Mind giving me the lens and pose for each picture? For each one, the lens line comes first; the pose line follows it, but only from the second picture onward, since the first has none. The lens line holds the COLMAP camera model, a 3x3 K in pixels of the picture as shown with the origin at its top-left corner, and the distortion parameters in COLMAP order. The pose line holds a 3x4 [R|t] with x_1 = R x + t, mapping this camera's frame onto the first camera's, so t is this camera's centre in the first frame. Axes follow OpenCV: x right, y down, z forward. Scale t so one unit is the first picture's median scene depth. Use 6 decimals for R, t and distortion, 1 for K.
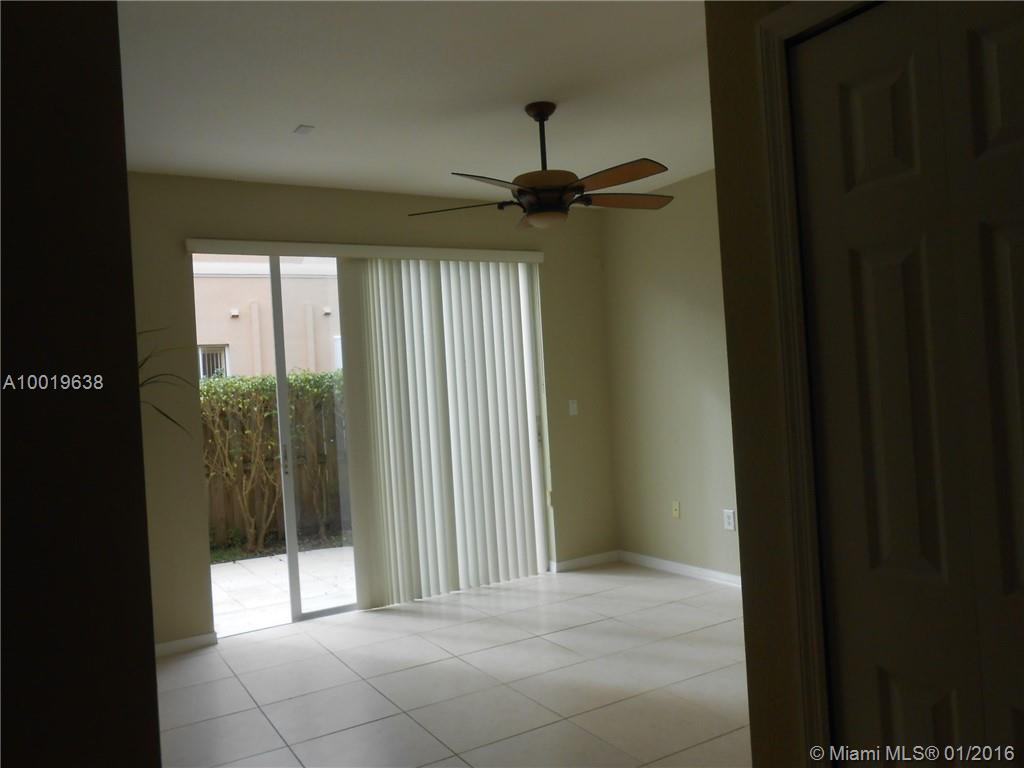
lens RADIAL K [[796.9, 0, 514.3], [0, 796.9, 381.4], [0, 0, 1]] dist [-0.053739, 0.093688]
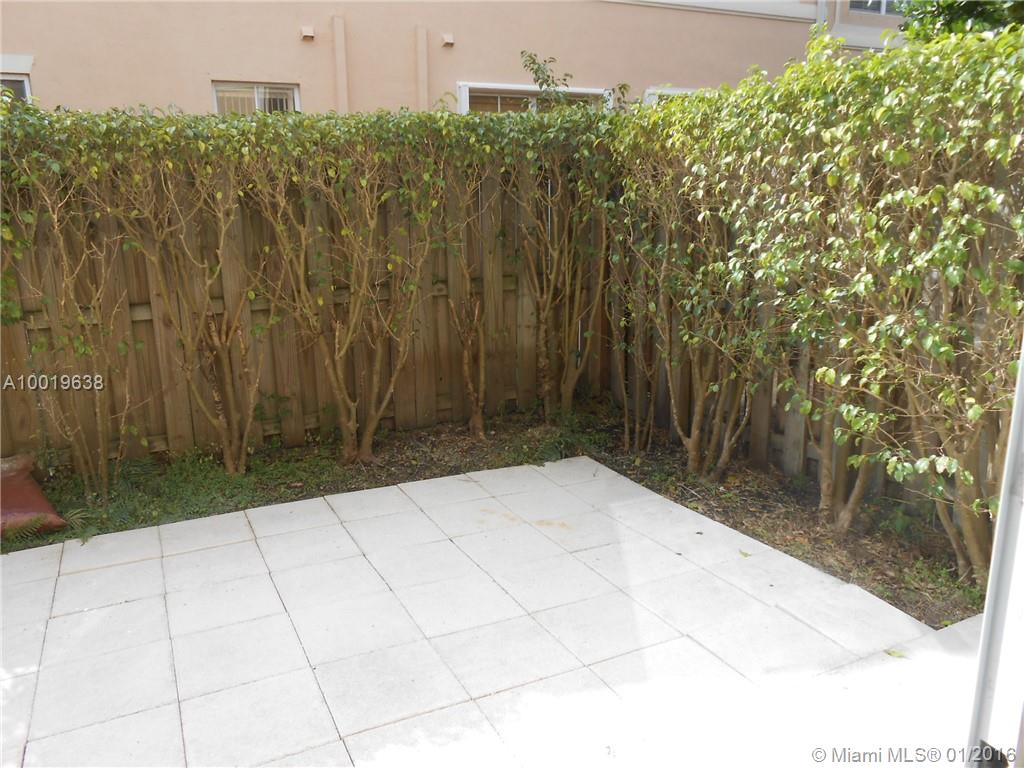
lens RADIAL K [[796.9, 0, 514.3], [0, 796.9, 381.4], [0, 0, 1]] dist [-0.053739, 0.093688]
pose [[0.994964, 0.070641, -0.071109, -0.192929], [-0.050527, 0.966186, 0.252846, 0.024892], [0.086566, -0.247980, 0.964890, 0.521782]]
